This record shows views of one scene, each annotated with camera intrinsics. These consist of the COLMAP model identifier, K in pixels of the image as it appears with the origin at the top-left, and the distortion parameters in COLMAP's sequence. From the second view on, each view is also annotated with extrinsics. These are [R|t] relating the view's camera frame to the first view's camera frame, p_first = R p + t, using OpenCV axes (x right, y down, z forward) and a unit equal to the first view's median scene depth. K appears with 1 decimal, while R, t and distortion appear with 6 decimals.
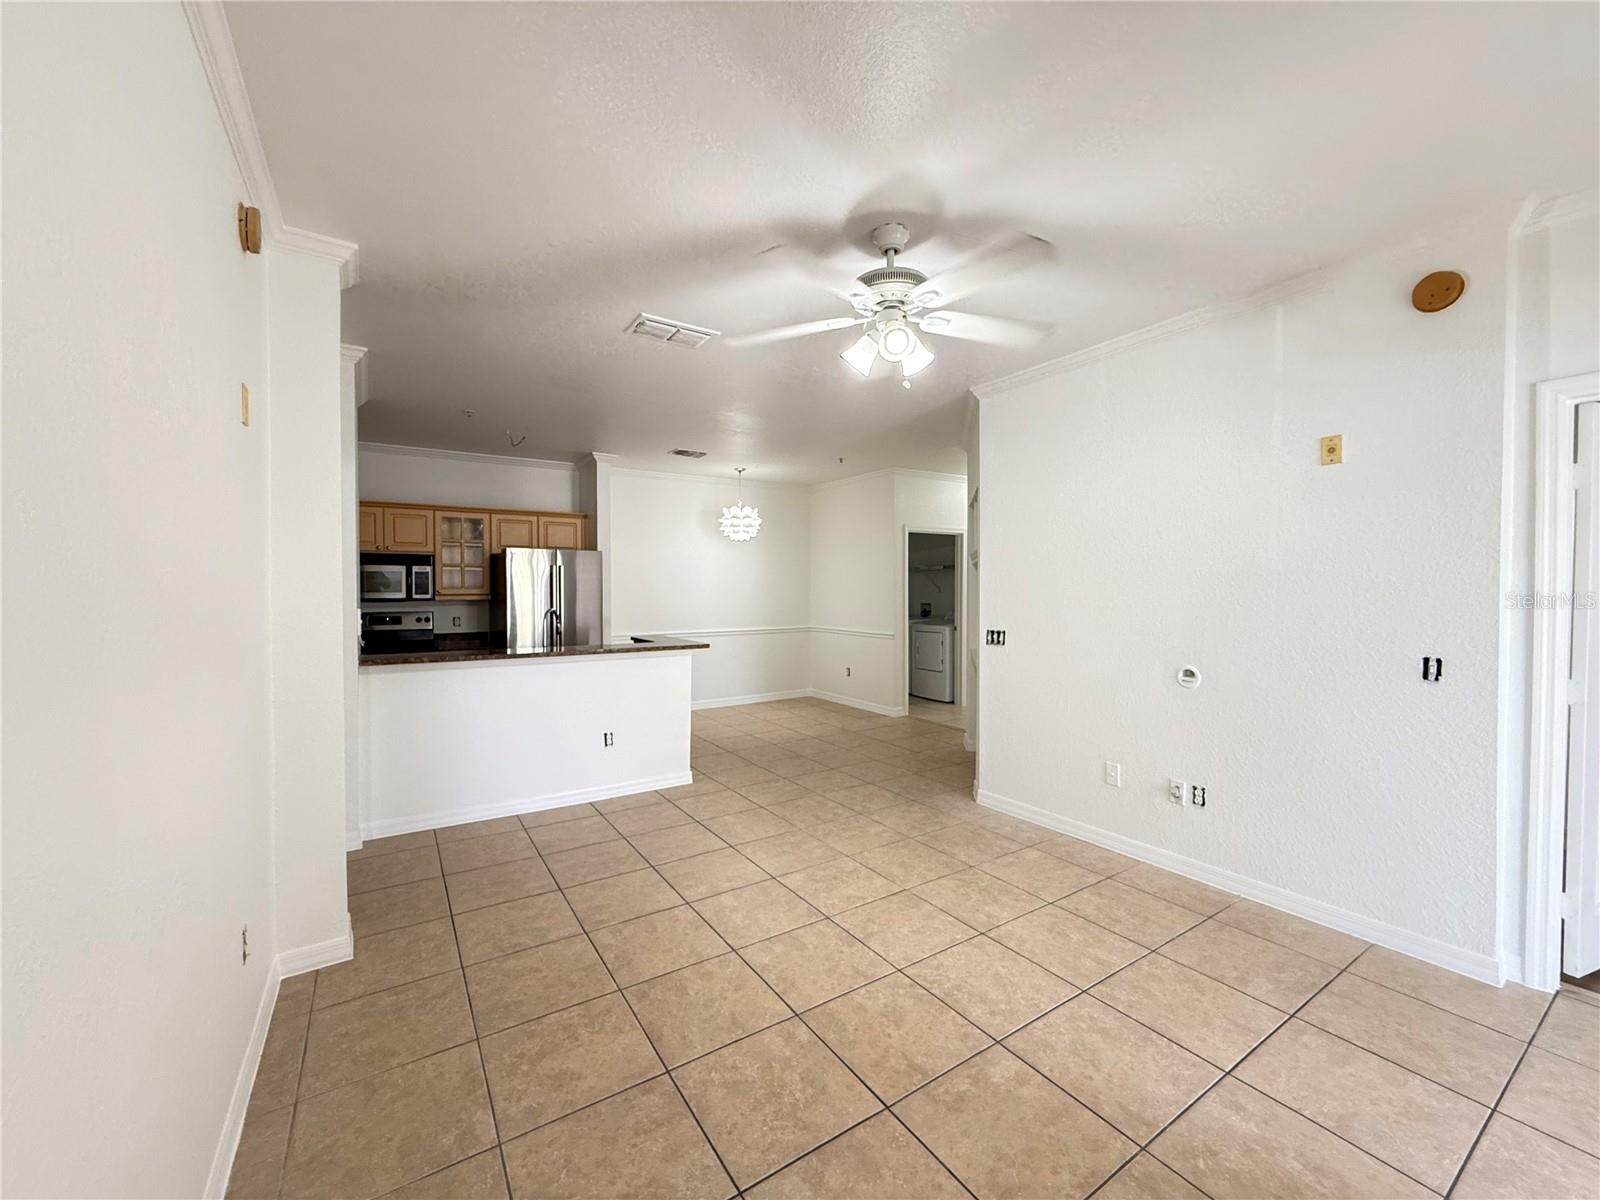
lens RADIAL K [[633.0, 0, 796.6], [0, 633.0, 600.0], [0, 0, 1]] dist [-0.000106, 0.000102]
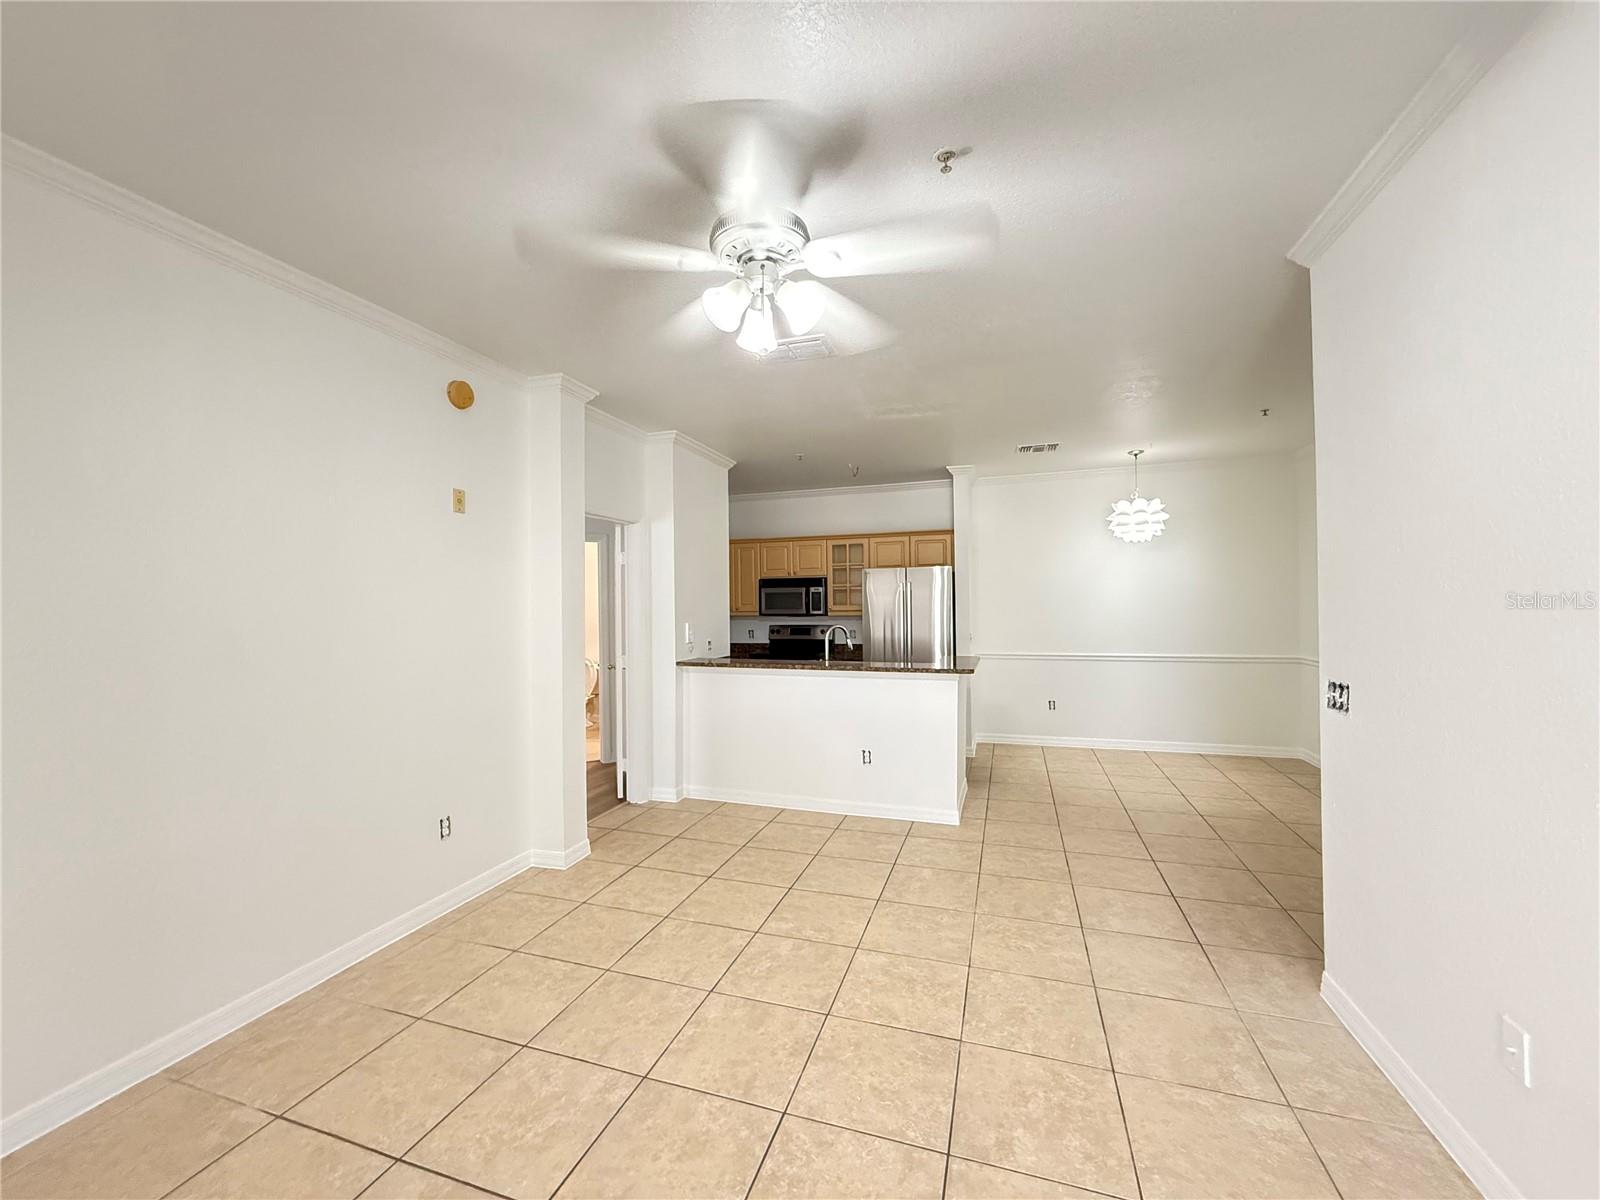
lens RADIAL K [[633.0, 0, 796.6], [0, 633.0, 600.0], [0, 0, 1]] dist [-0.000106, 0.000102]
pose [[0.624444, -0.011360, -0.780987, 0.468247], [-0.003892, 0.999837, -0.017655, -0.011370], [0.781060, 0.014064, 0.624298, 0.319595]]
